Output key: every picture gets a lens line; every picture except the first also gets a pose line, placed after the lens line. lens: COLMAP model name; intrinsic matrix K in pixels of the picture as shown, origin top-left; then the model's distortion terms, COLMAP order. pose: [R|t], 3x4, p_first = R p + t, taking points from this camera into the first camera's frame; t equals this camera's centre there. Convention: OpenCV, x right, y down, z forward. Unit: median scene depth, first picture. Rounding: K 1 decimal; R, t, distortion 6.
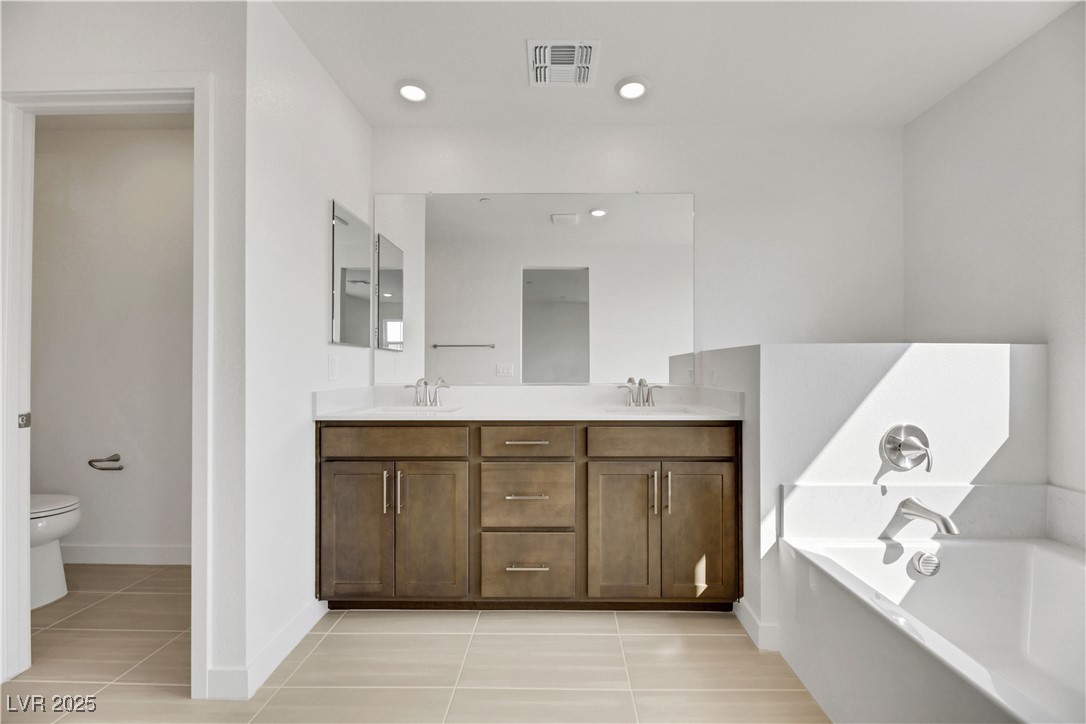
lens RADIAL K [[428.7, 0, 551.0], [0, 428.7, 364.0], [0, 0, 1]] dist [0.000607, -0.000248]
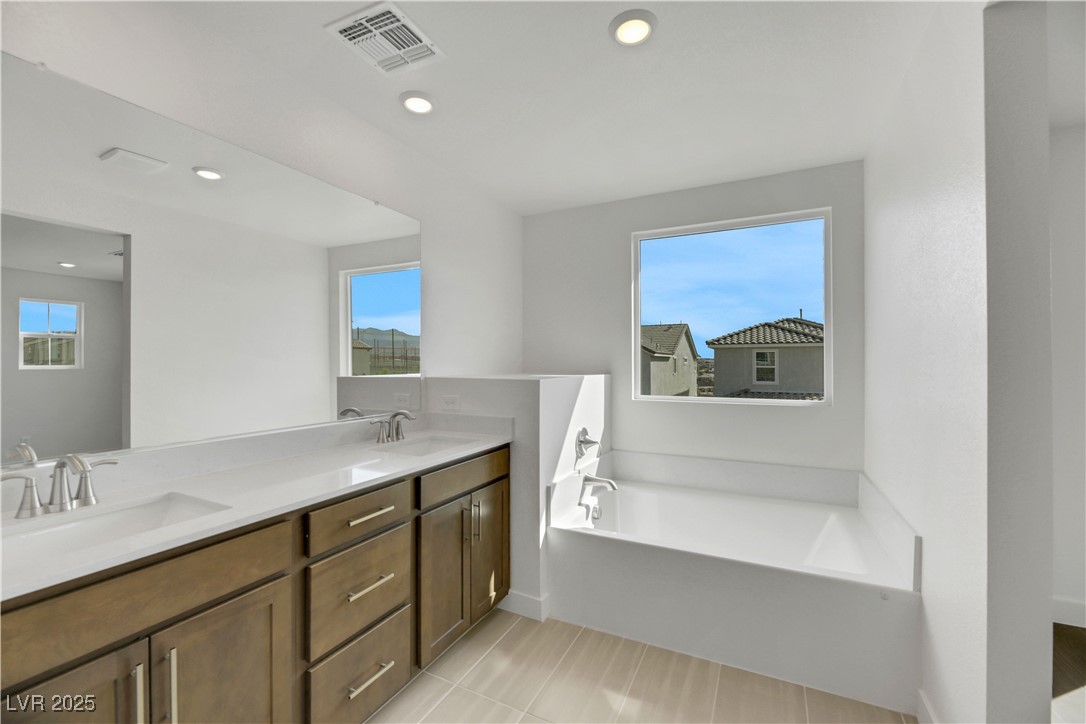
lens RADIAL K [[428.7, 0, 551.0], [0, 428.7, 364.0], [0, 0, 1]] dist [0.000607, -0.000248]
pose [[0.457130, 0.001798, 0.889398, -0.586015], [-0.003104, 0.999995, -0.000426, -0.086878], [-0.889394, -0.002566, 0.457133, 0.362514]]
